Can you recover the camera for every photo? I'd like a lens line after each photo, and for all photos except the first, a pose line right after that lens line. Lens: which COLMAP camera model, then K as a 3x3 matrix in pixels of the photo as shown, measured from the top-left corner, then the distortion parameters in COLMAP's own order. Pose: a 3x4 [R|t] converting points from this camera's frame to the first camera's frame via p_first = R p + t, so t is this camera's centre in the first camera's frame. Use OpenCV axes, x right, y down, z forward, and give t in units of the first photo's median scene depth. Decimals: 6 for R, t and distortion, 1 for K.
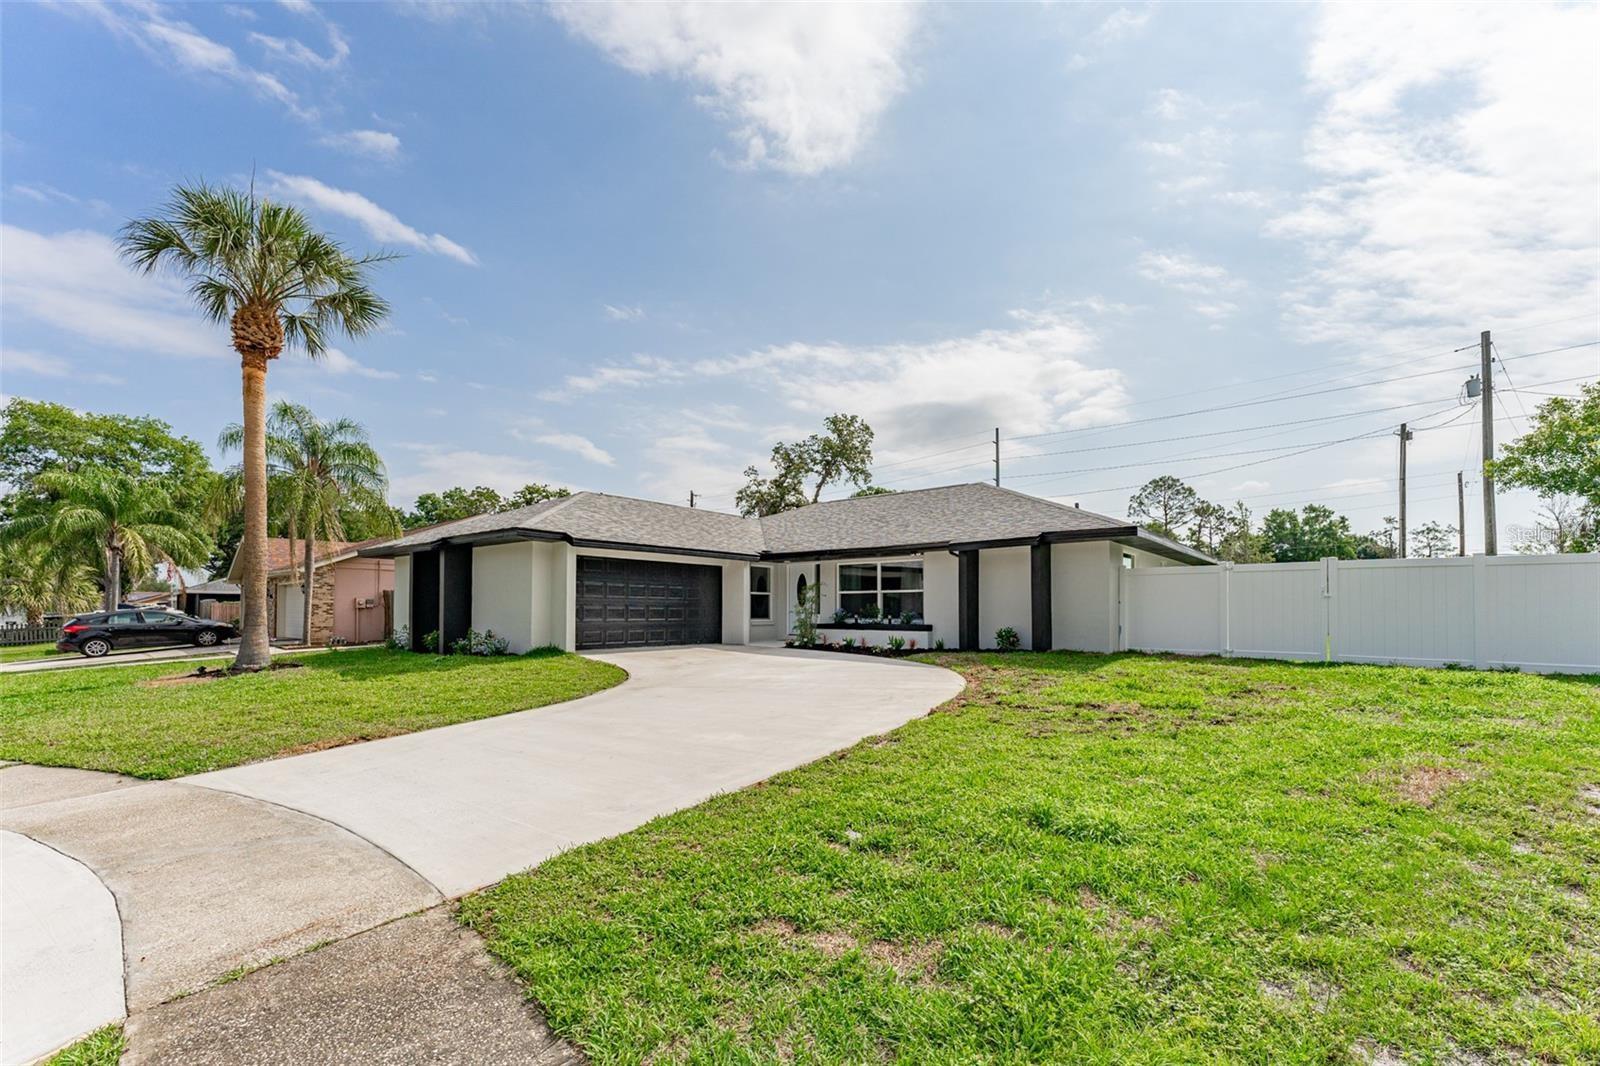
lens RADIAL K [[673.9, 0, 826.9], [0, 673.9, 588.7], [0, 0, 1]] dist [-0.001185, -0.000072]
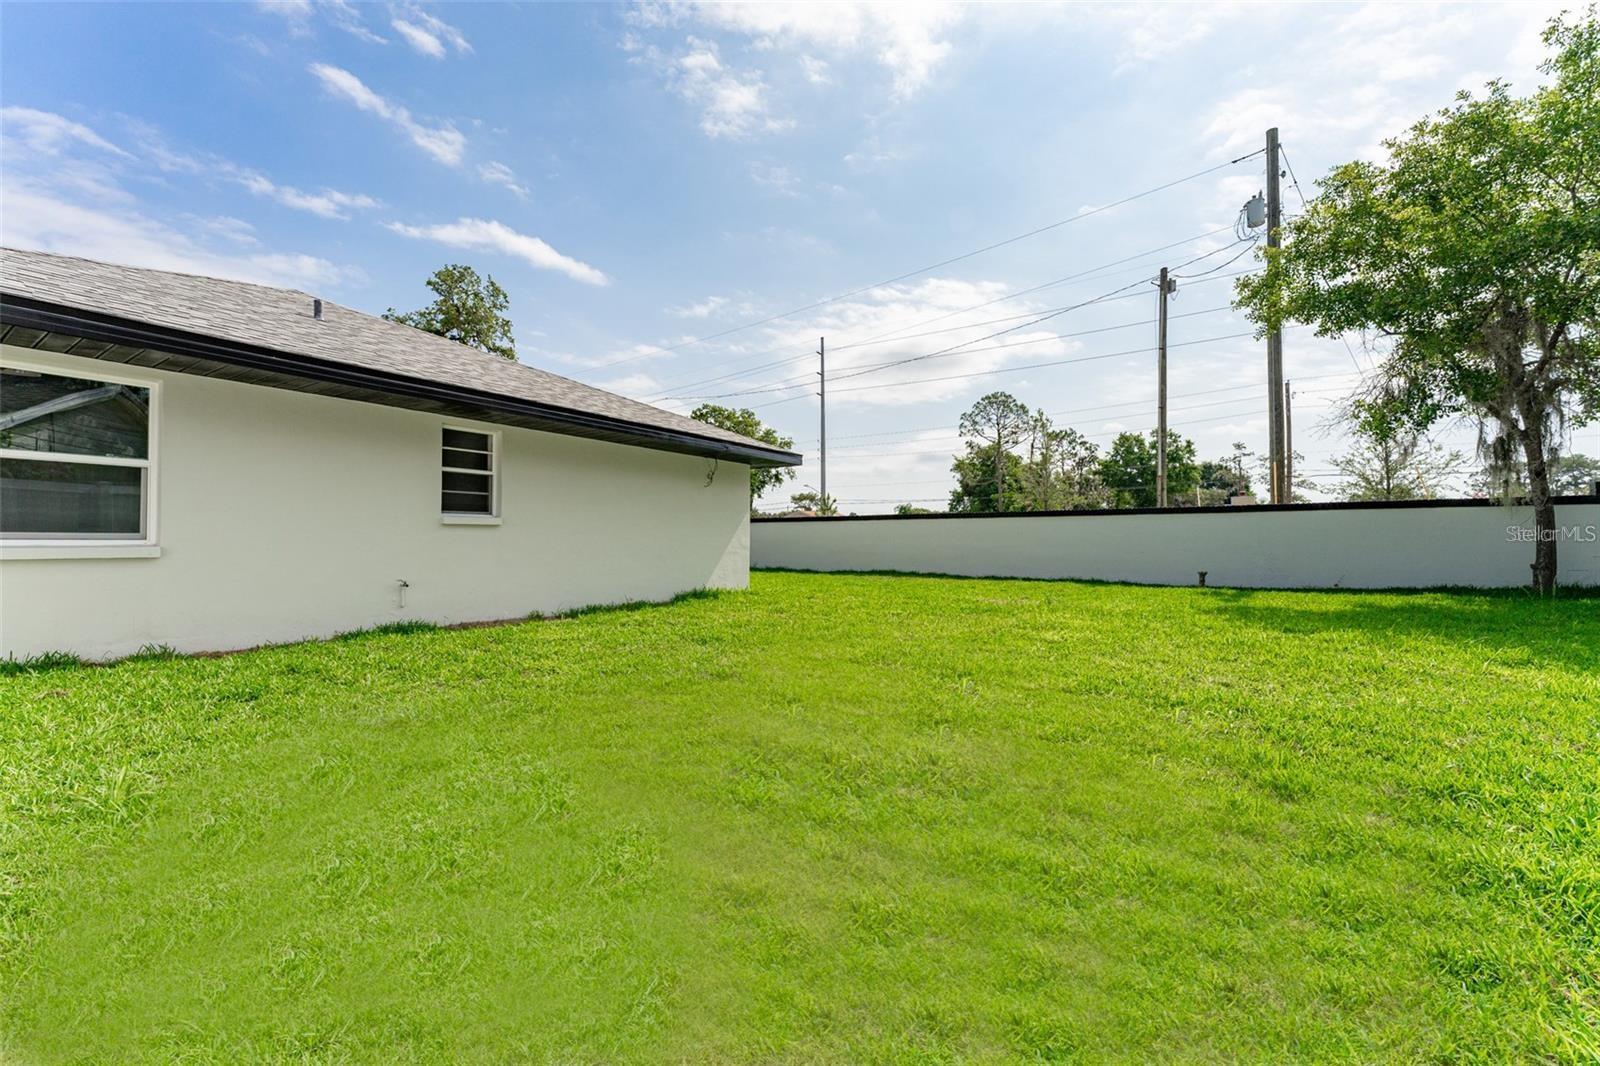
lens RADIAL K [[649.4, 0, 800.7], [0, 649.4, 533.4], [0, 0, 1]] dist [-0.000409, -0.000065]
pose [[0.996134, -0.007866, 0.087497, 0.117420], [0.005750, 0.999686, 0.024409, 0.002750], [-0.087661, -0.023812, 0.995866, 0.099829]]
